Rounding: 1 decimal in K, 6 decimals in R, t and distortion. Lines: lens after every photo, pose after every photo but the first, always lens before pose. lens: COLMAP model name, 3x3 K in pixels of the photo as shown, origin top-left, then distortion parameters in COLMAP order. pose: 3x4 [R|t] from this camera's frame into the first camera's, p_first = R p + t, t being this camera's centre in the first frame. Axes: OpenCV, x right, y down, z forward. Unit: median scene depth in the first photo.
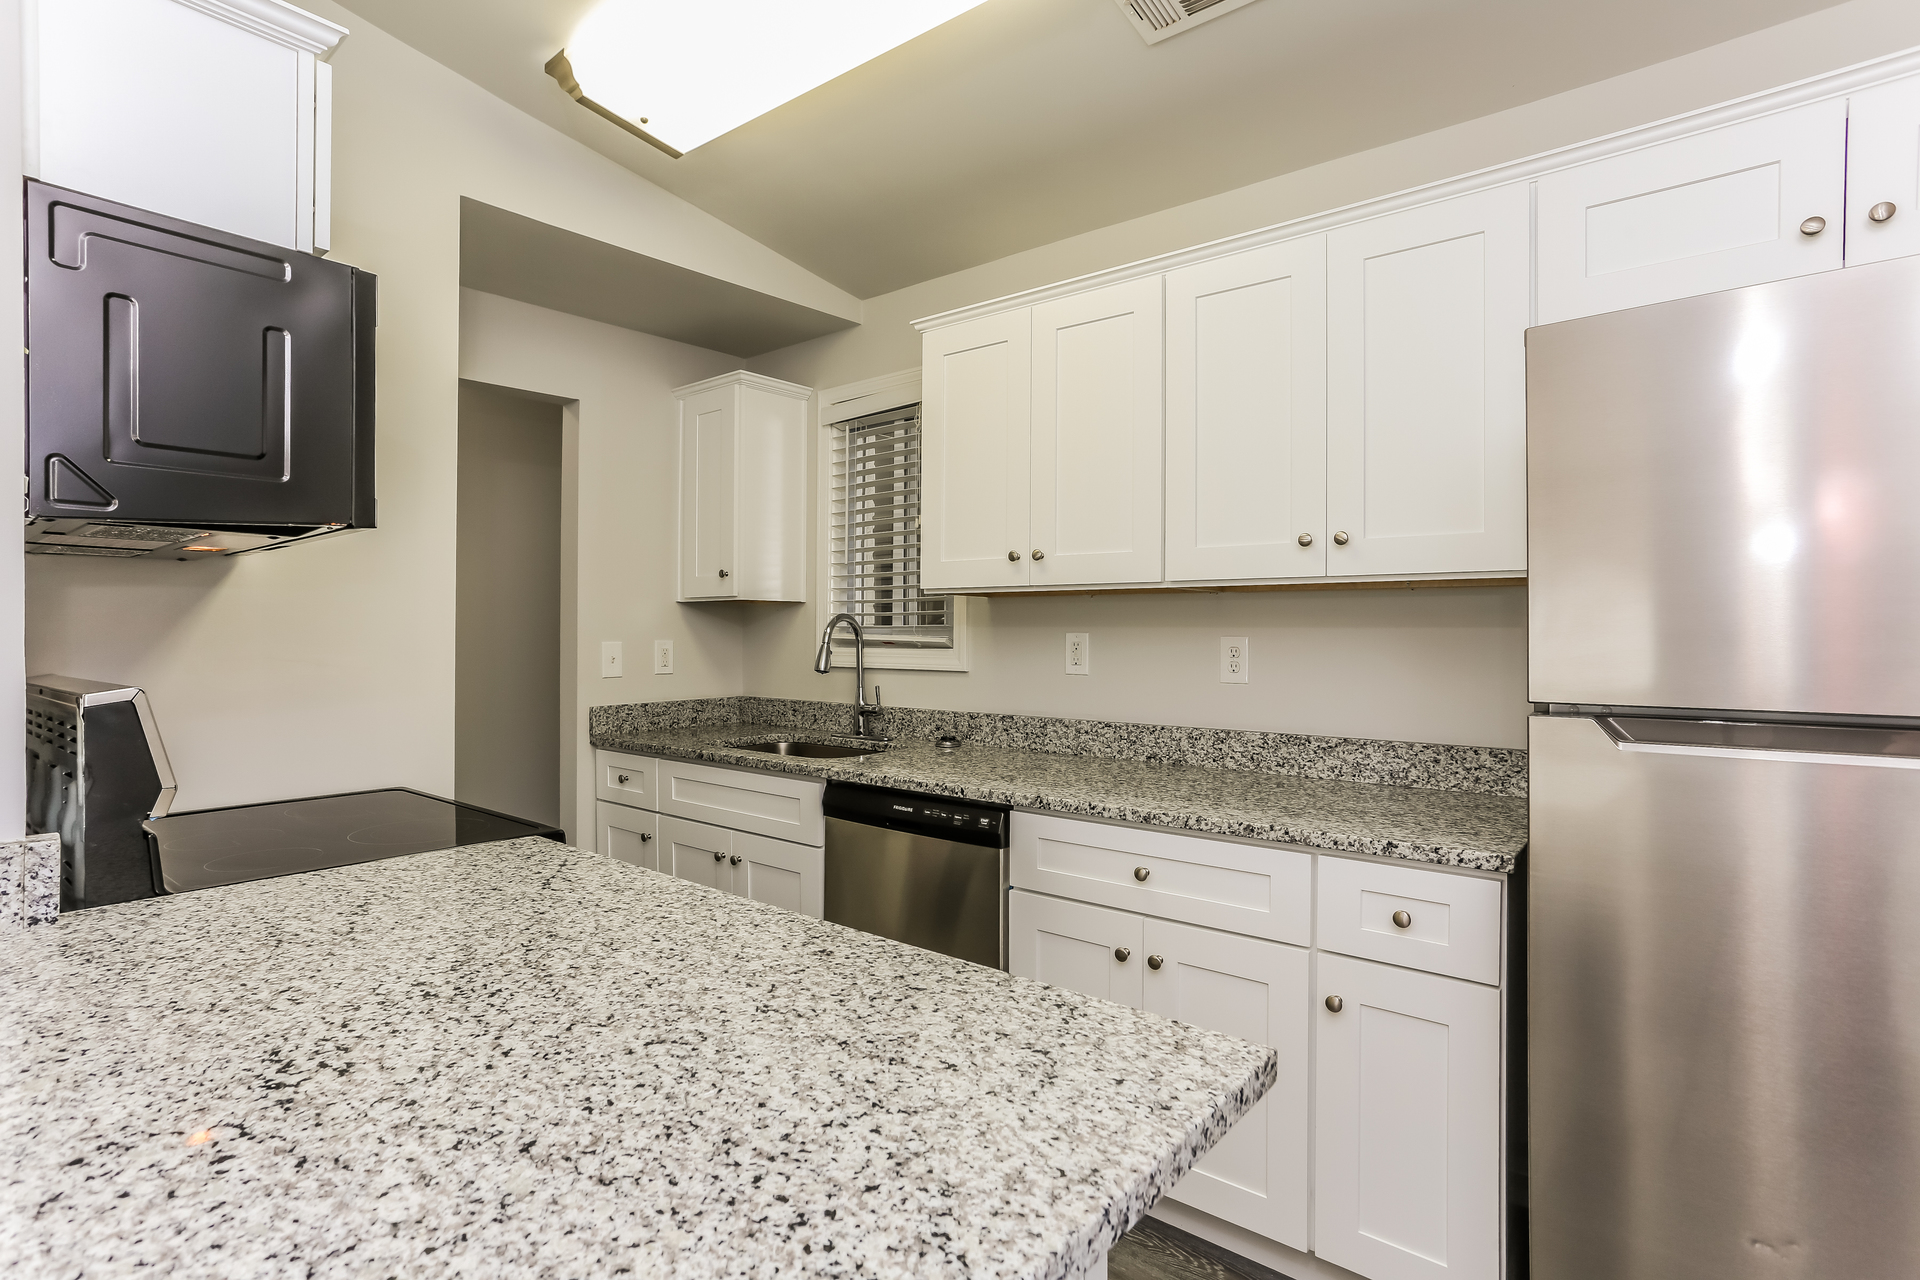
lens RADIAL K [[939.5, 0, 955.9], [0, 939.5, 618.2], [0, 0, 1]] dist [-0.049984, 0.034299]
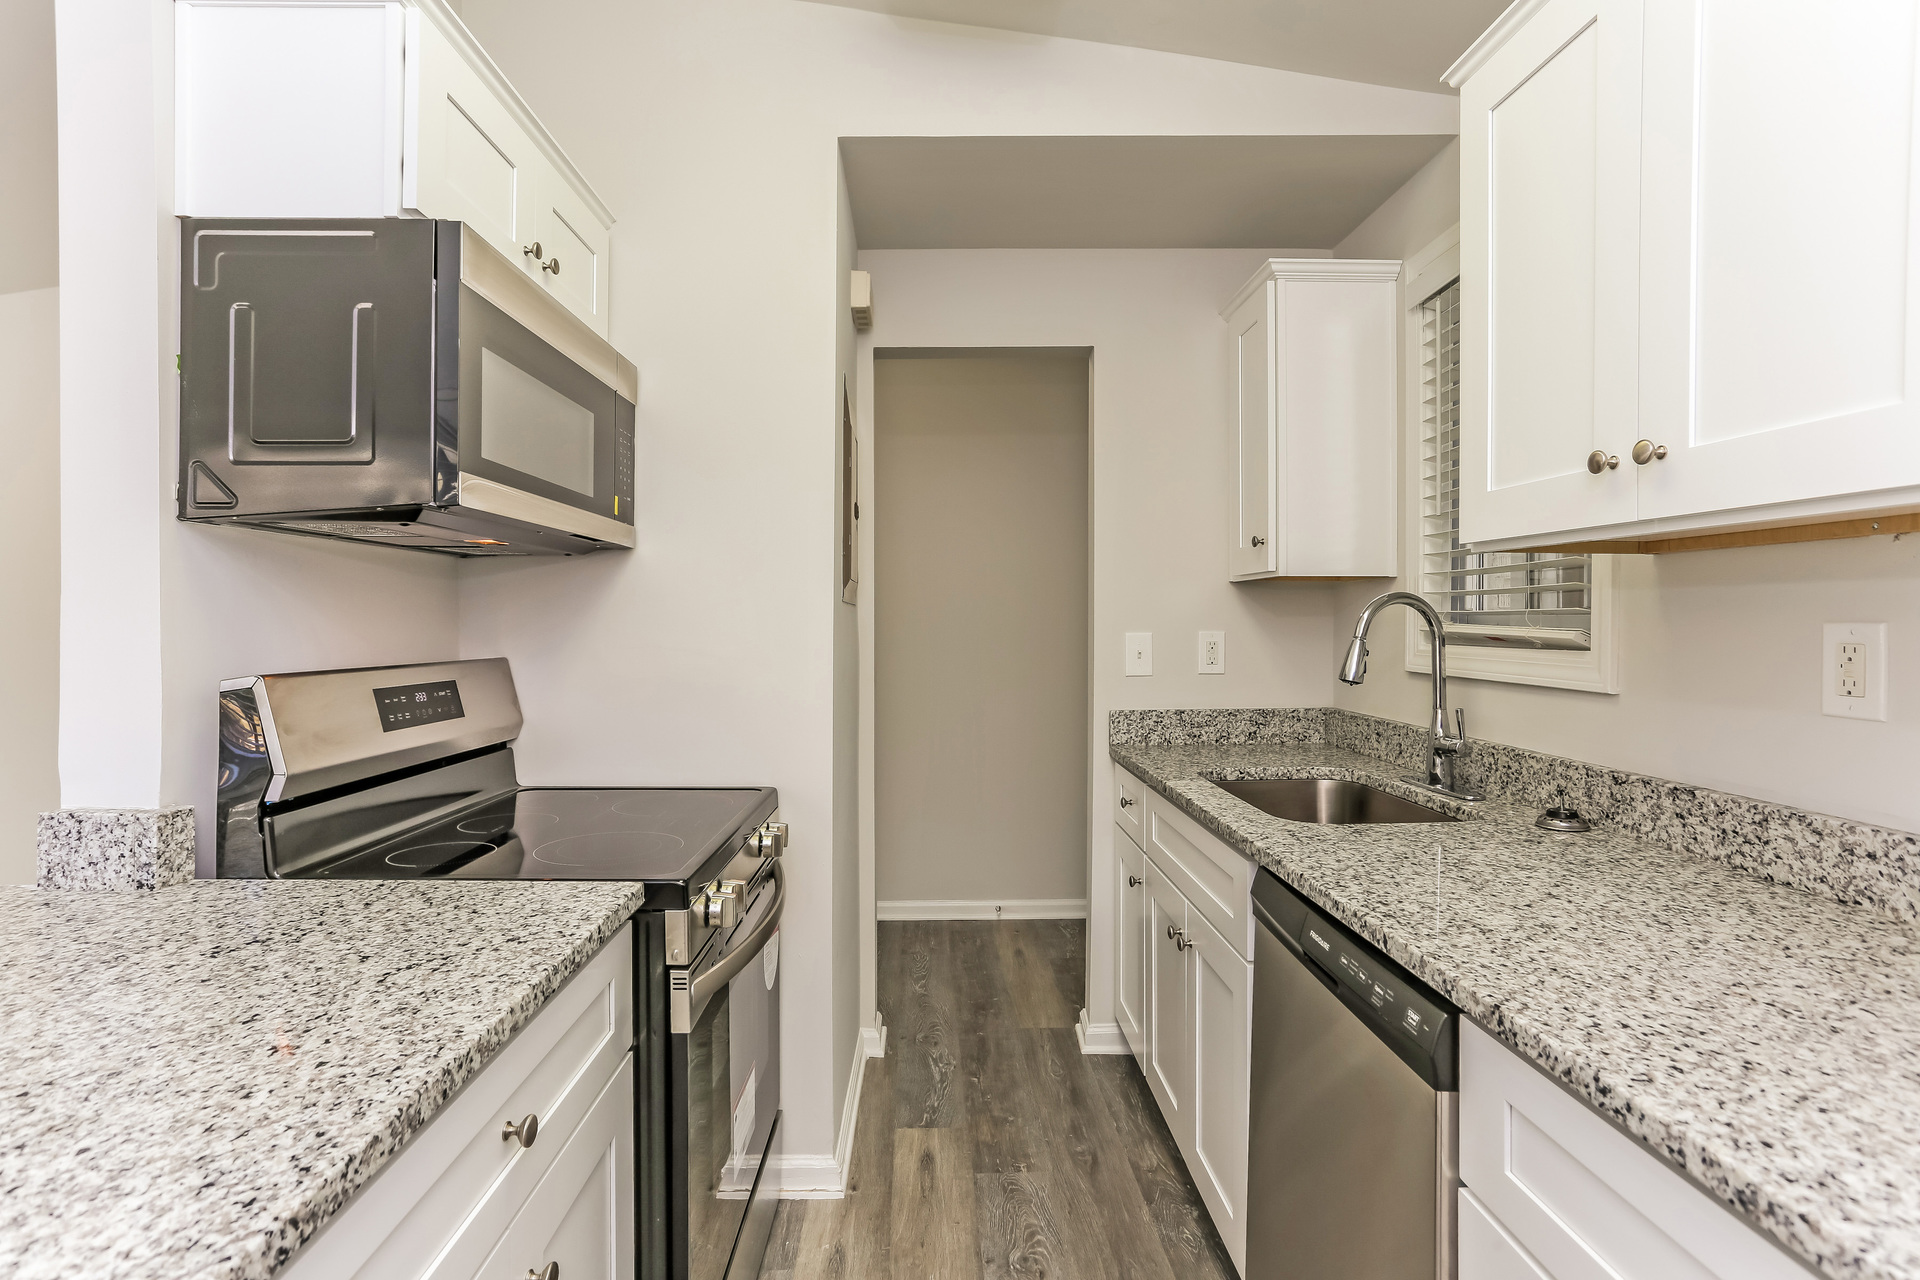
lens RADIAL K [[939.5, 0, 955.9], [0, 939.5, 618.2], [0, 0, 1]] dist [-0.049984, 0.034299]
pose [[0.648674, -0.002907, -0.761061, 0.173174], [0.012686, 0.999895, 0.006994, 0.004924], [0.760961, -0.014192, 0.648643, 0.376230]]
